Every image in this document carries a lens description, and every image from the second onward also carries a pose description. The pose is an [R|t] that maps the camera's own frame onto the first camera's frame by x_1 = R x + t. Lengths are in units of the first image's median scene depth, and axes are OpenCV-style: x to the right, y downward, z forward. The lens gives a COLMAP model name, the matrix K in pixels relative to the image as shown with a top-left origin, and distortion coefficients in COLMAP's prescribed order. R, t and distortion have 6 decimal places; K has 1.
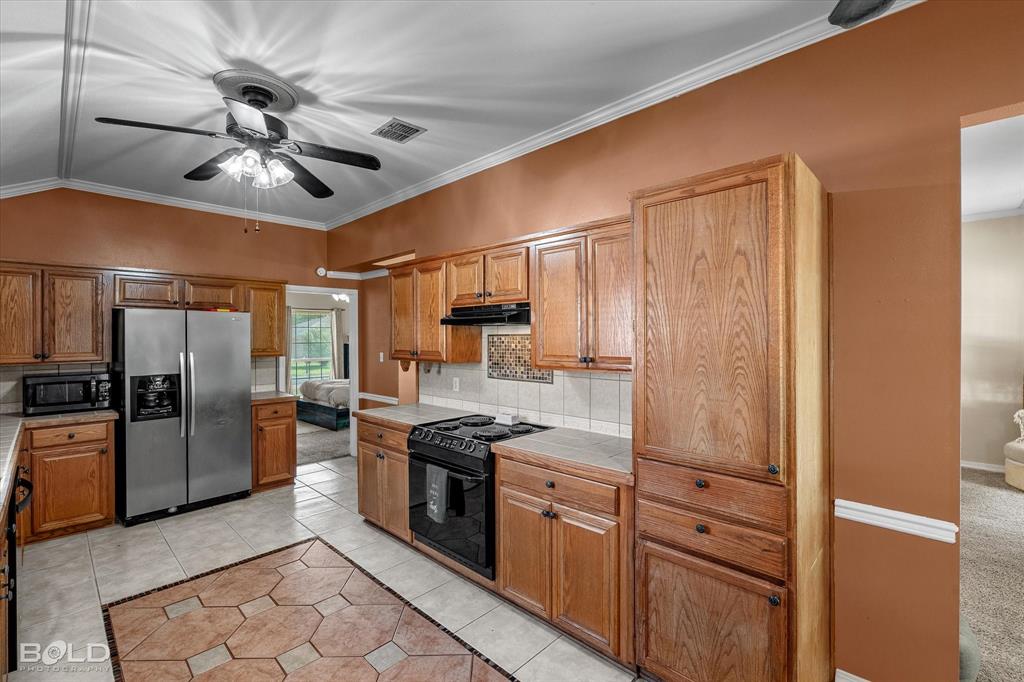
lens RADIAL K [[451.7, 0, 509.5], [0, 451.7, 335.9], [0, 0, 1]] dist [-0.001460, -0.000130]
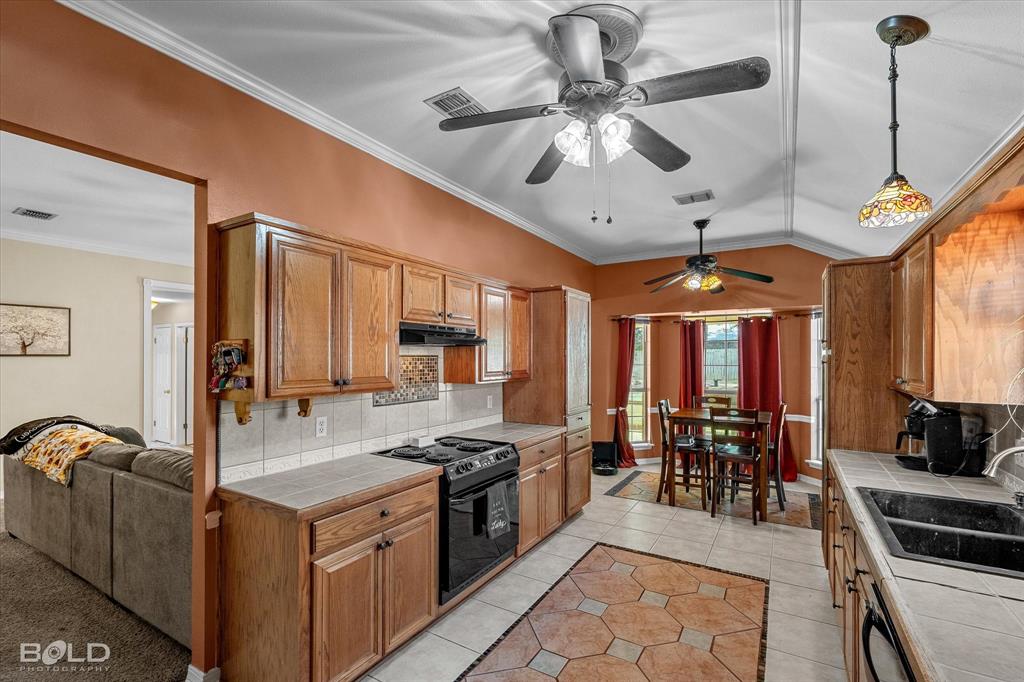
lens RADIAL K [[457.0, 0, 510.1], [0, 457.0, 355.0], [0, 0, 1]] dist [-0.000360, -0.000061]
pose [[-0.225862, 0.012264, 0.974082, -1.040537], [0.001968, 0.999924, -0.012133, 0.008848], [-0.974157, -0.000823, -0.225869, 1.062566]]
